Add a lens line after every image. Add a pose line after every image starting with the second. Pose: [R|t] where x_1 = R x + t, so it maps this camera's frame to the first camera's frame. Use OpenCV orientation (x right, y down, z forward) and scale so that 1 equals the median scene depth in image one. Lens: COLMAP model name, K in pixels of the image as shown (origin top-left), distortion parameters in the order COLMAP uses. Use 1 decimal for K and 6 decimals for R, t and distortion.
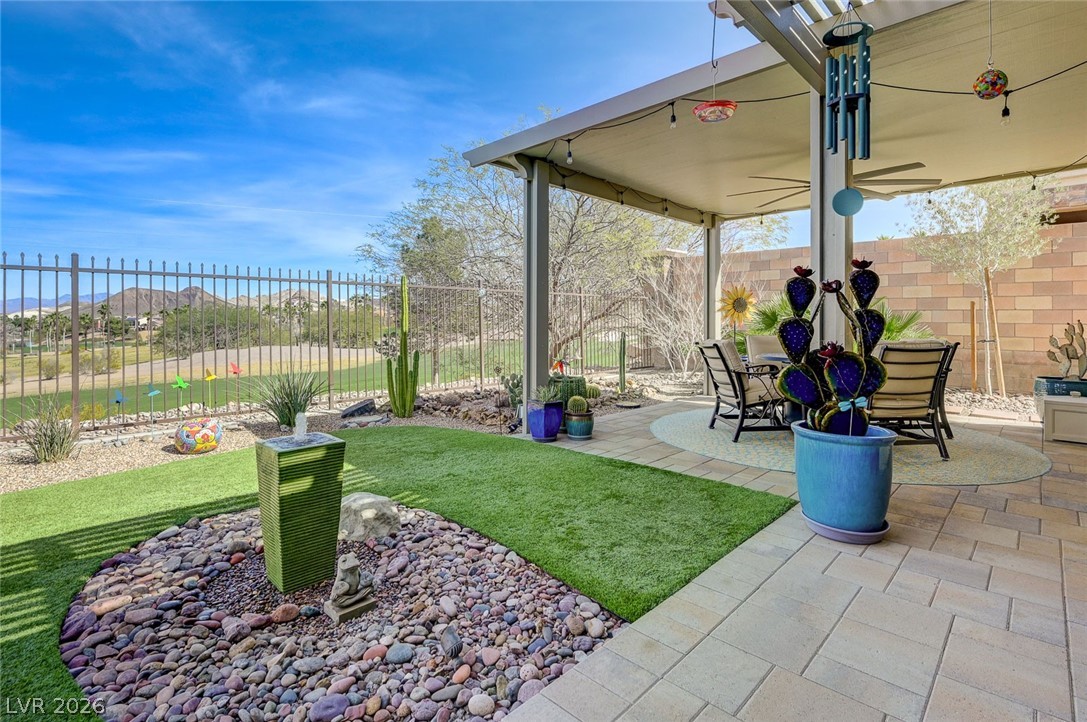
lens RADIAL K [[530.0, 0, 545.0], [0, 530.0, 317.6], [0, 0, 1]] dist [-0.000026, -0.000054]
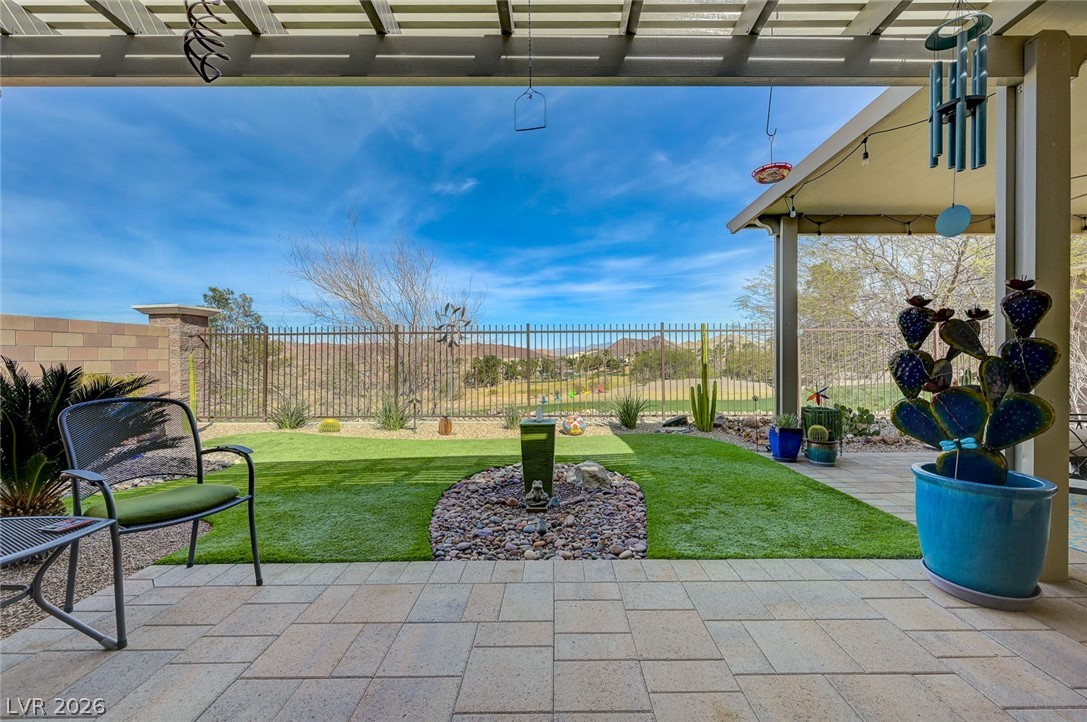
lens RADIAL K [[429.4, 0, 554.3], [0, 429.4, 360.8], [0, 0, 1]] dist [-0.000182, -0.000154]
pose [[0.690237, -0.001220, -0.723582, 0.589151], [0.008245, 0.999947, 0.006179, 0.009487], [0.723536, -0.010231, 0.690210, -0.002576]]
